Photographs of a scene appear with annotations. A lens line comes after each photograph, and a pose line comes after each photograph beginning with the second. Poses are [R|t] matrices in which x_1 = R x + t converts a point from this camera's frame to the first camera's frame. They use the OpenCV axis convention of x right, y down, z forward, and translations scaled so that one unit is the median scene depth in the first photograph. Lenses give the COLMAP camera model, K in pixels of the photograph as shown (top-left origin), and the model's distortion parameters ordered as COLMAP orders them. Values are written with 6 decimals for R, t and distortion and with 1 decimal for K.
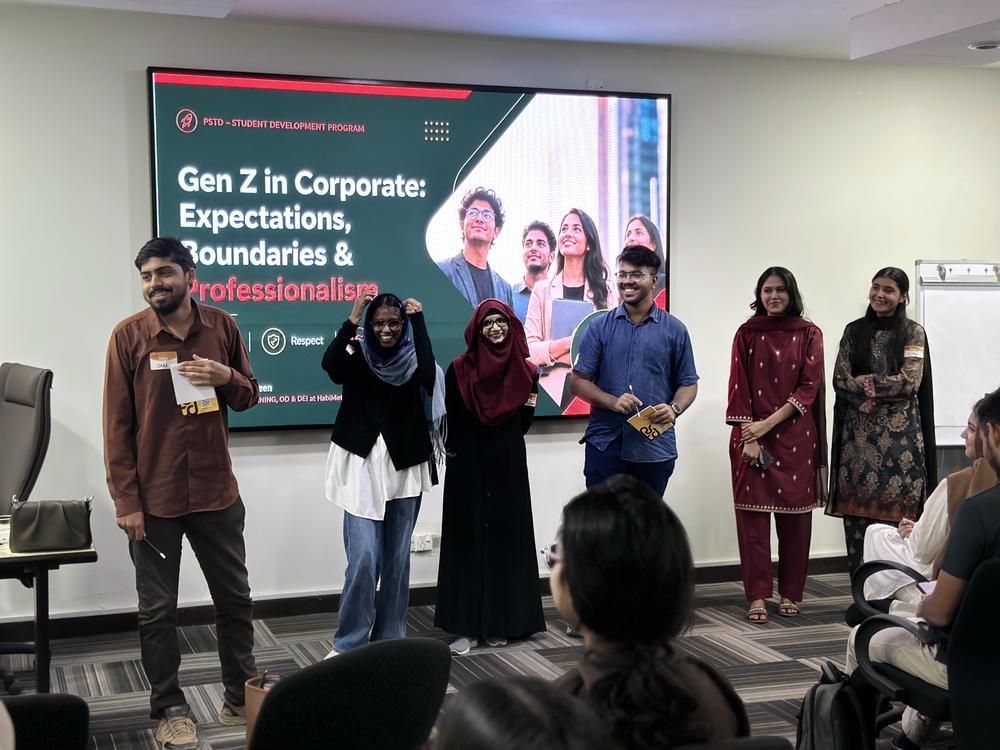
lens RADIAL K [[1359.6, 0, 516.1], [0, 1359.6, 360.6], [0, 0, 1]] dist [0.086666, 0.000000]
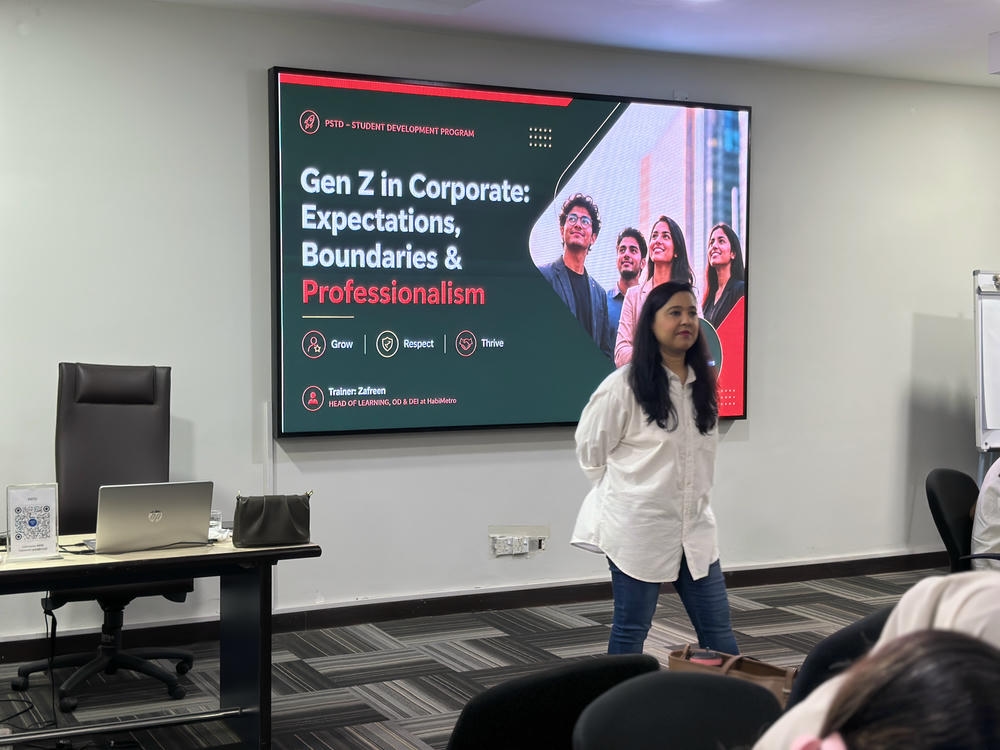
lens RADIAL K [[1359.6, 0, 502.0], [0, 1359.6, 365.8], [0, 0, 1]] dist [0.086666, 0.000000]
pose [[0.994302, 0.001591, 0.106585, -0.197668], [-0.000125, 0.999905, -0.013760, 0.015322], [-0.106597, 0.013669, 0.994208, 0.000050]]
